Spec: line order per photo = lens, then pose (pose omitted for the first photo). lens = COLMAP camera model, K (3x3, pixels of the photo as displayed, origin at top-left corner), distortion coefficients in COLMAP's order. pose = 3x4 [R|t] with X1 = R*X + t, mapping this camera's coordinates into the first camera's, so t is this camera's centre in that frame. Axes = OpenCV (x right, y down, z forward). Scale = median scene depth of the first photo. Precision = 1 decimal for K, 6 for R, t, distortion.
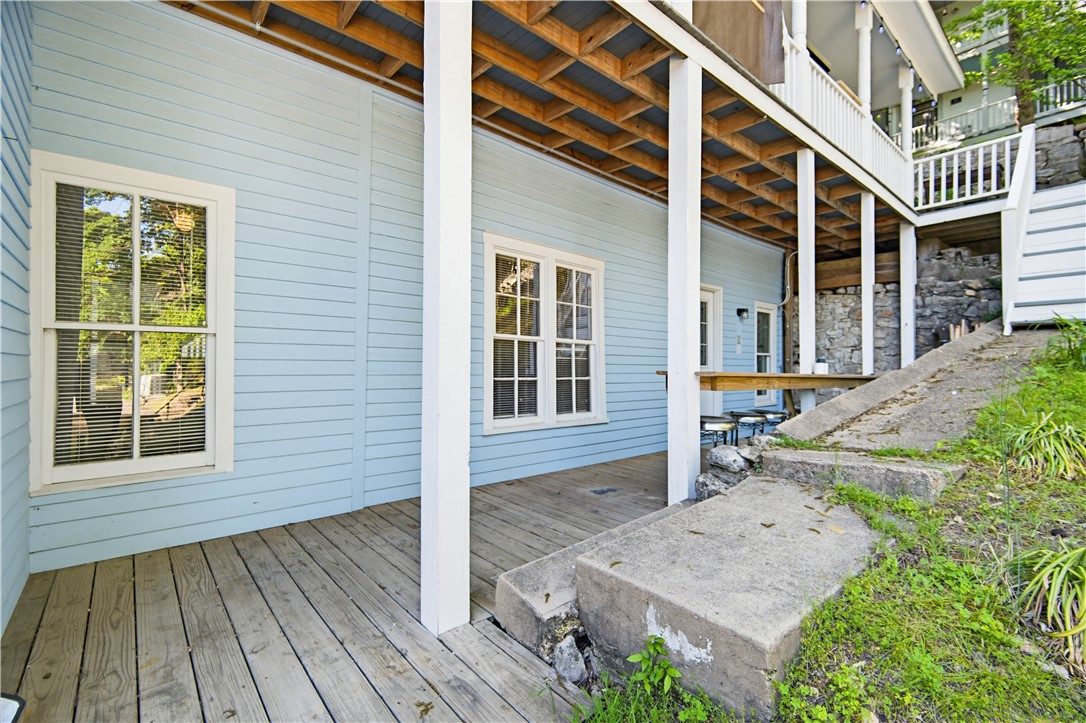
lens RADIAL K [[484.3, 0, 543.0], [0, 484.3, 361.5], [0, 0, 1]] dist [0.020333, -0.009404]
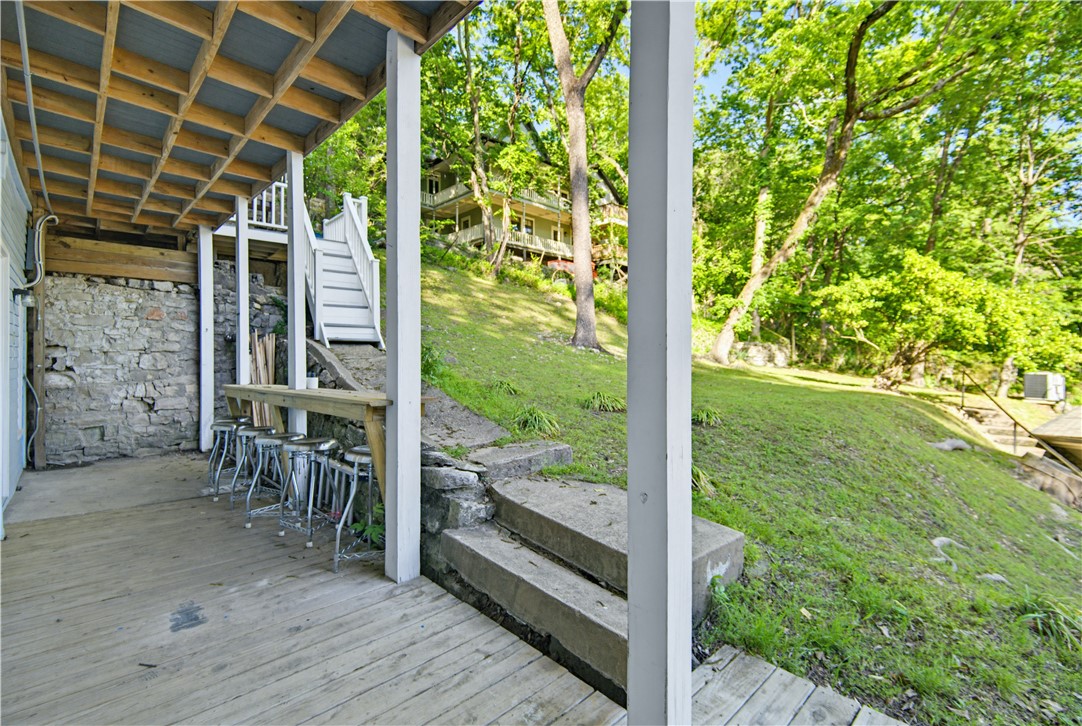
lens RADIAL K [[482.5, 0, 541.0], [0, 482.5, 363.0], [0, 0, 1]] dist [0.020333, -0.009404]
pose [[-0.053155, -0.018519, 0.998415, -0.289003], [-0.007229, 0.999809, 0.018160, -0.030703], [-0.998560, -0.006253, -0.053279, 0.375842]]
